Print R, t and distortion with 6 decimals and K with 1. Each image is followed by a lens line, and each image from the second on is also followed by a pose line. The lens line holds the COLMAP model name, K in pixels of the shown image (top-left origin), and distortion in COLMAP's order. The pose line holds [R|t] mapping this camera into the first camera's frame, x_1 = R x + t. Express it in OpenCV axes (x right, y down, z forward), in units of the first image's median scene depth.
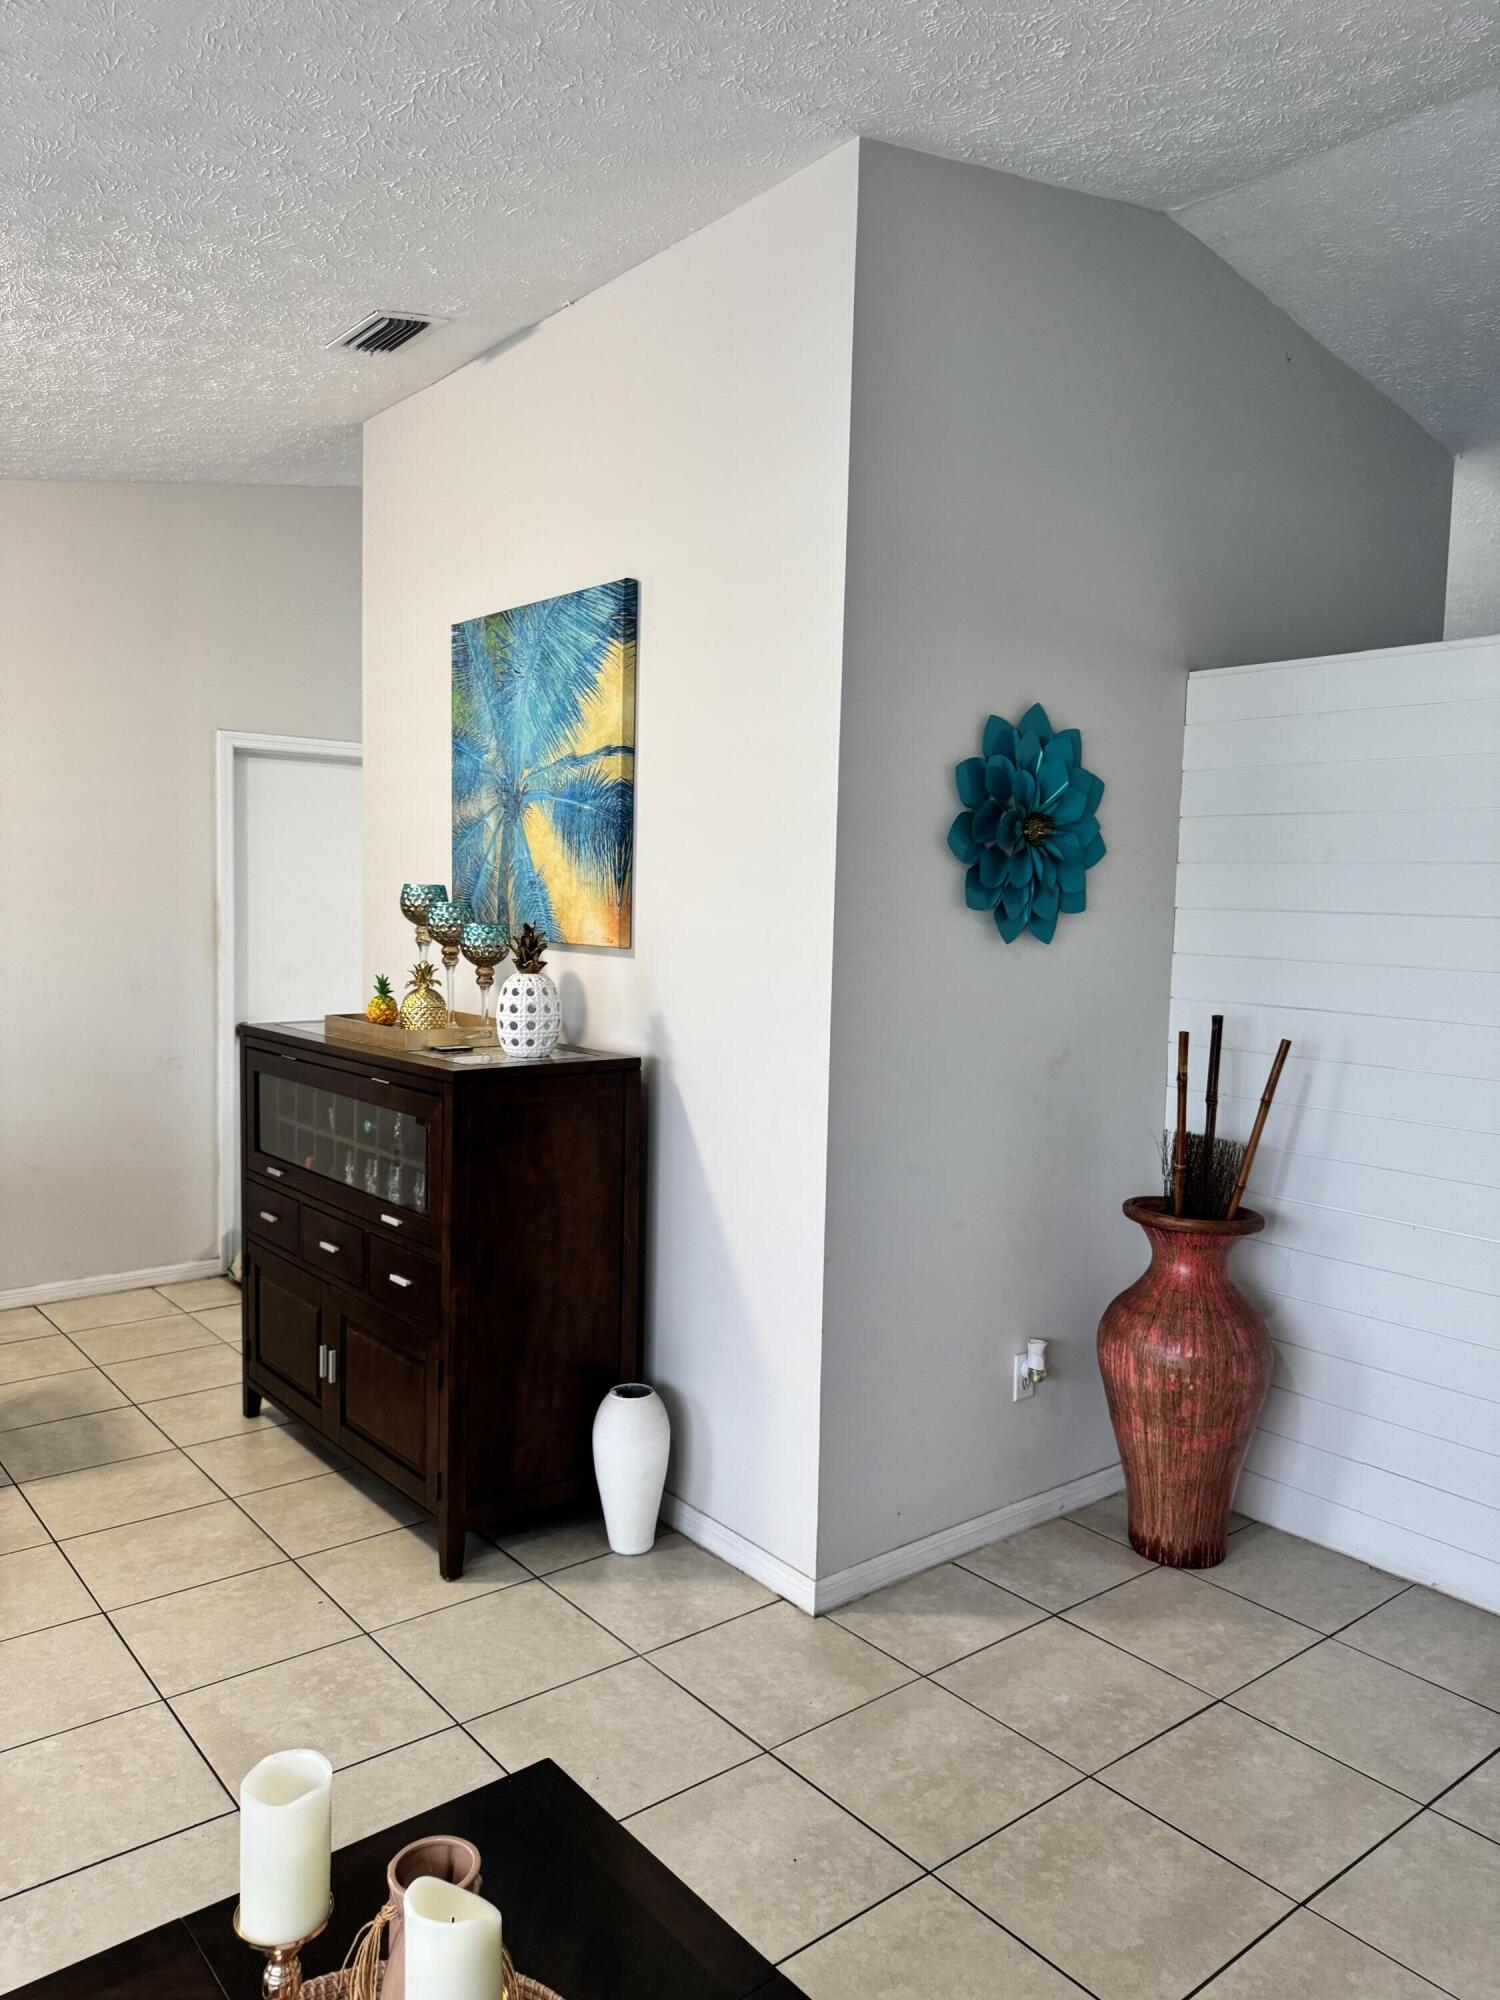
lens RADIAL K [[1418.6, 0, 749.3], [0, 1418.6, 994.2], [0, 0, 1]] dist [0.014029, -0.023031]
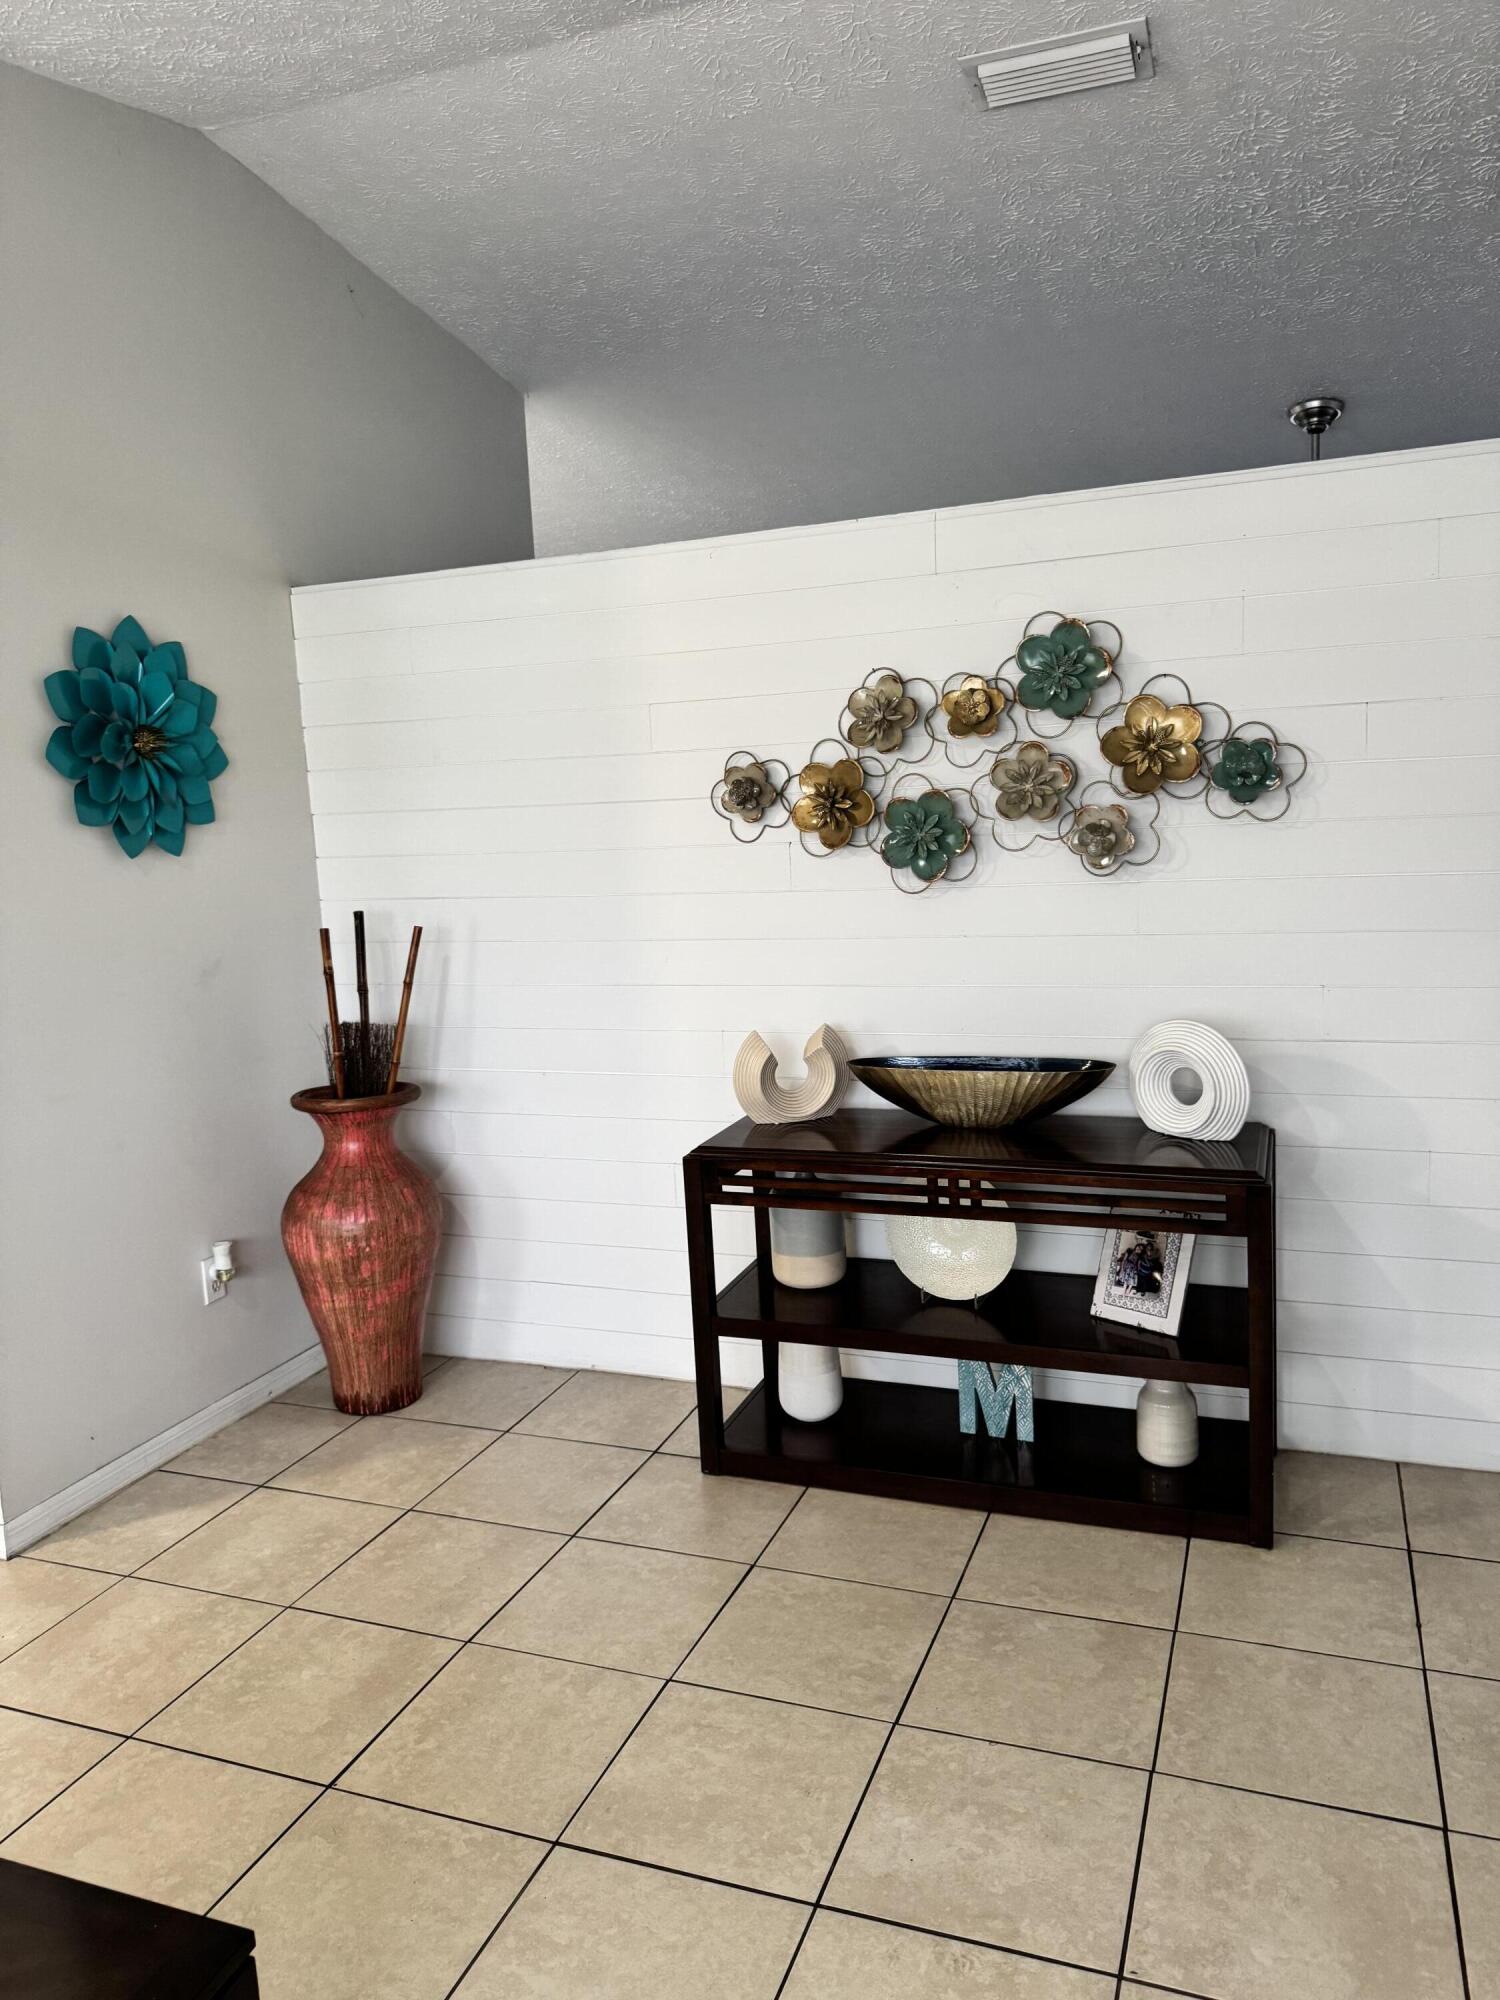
lens RADIAL K [[1418.6, 0, 749.3], [0, 1418.6, 994.2], [0, 0, 1]] dist [0.014029, -0.023031]
pose [[0.863365, -0.127466, 0.488215, 0.053954], [0.102766, 0.991706, 0.077188, 0.026355], [-0.494004, -0.016469, 0.869303, -0.088231]]
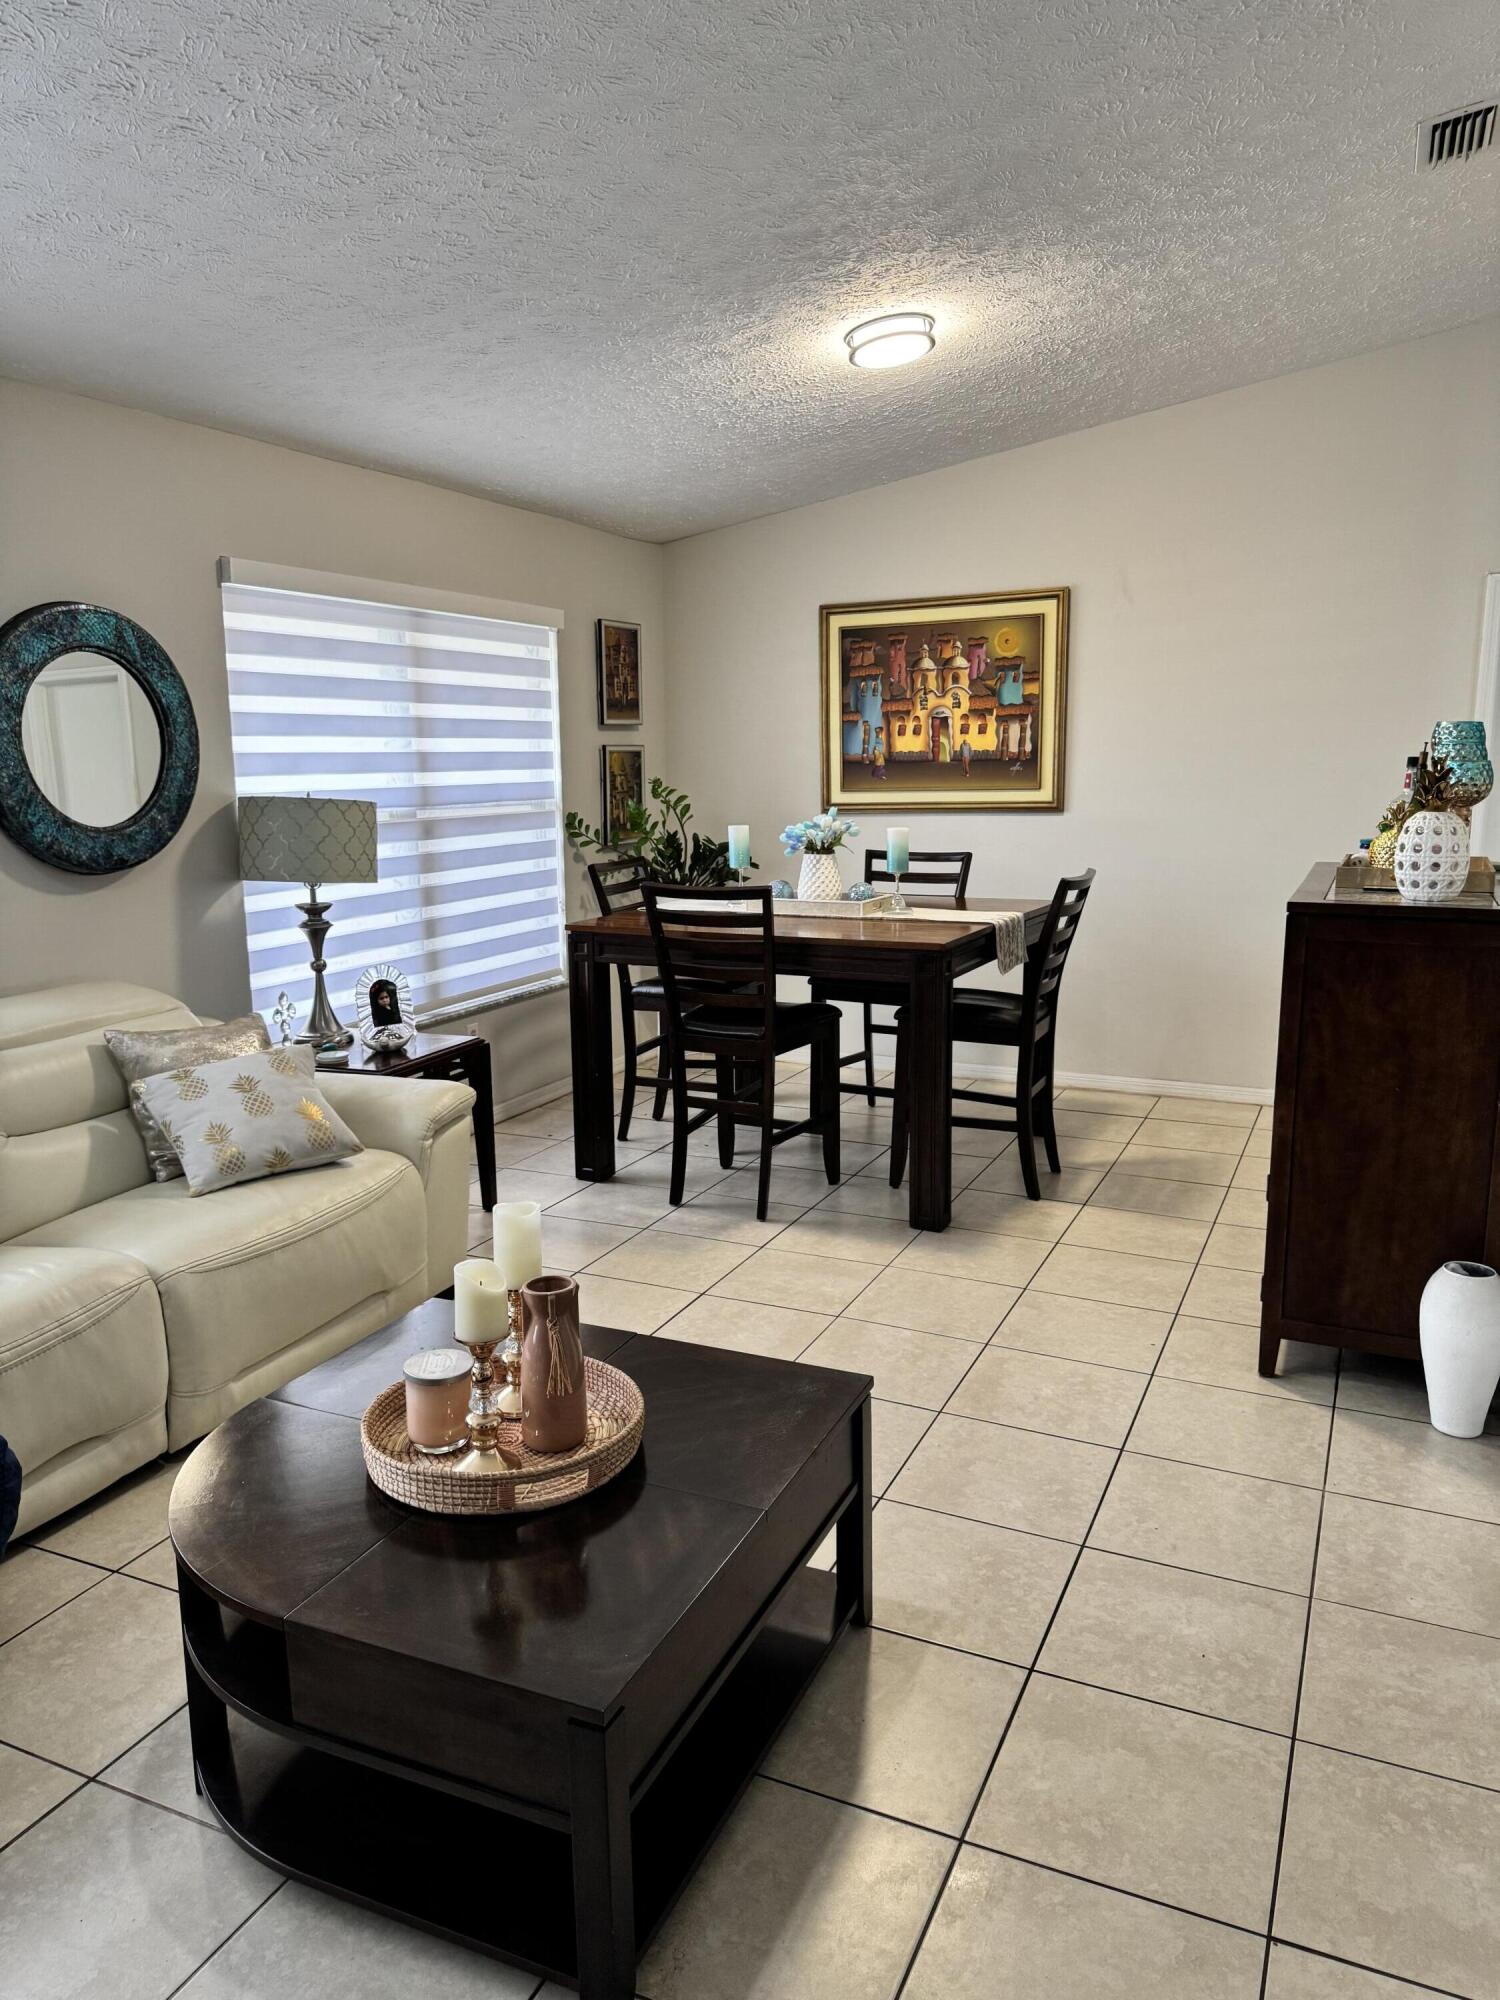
lens RADIAL K [[1418.6, 0, 749.3], [0, 1418.6, 994.2], [0, 0, 1]] dist [0.014029, -0.023031]
pose [[0.440895, 0.133634, -0.887555, 0.506556], [-0.054724, 0.991017, 0.122028, 0.015632], [0.895889, -0.005231, 0.444247, 0.167044]]
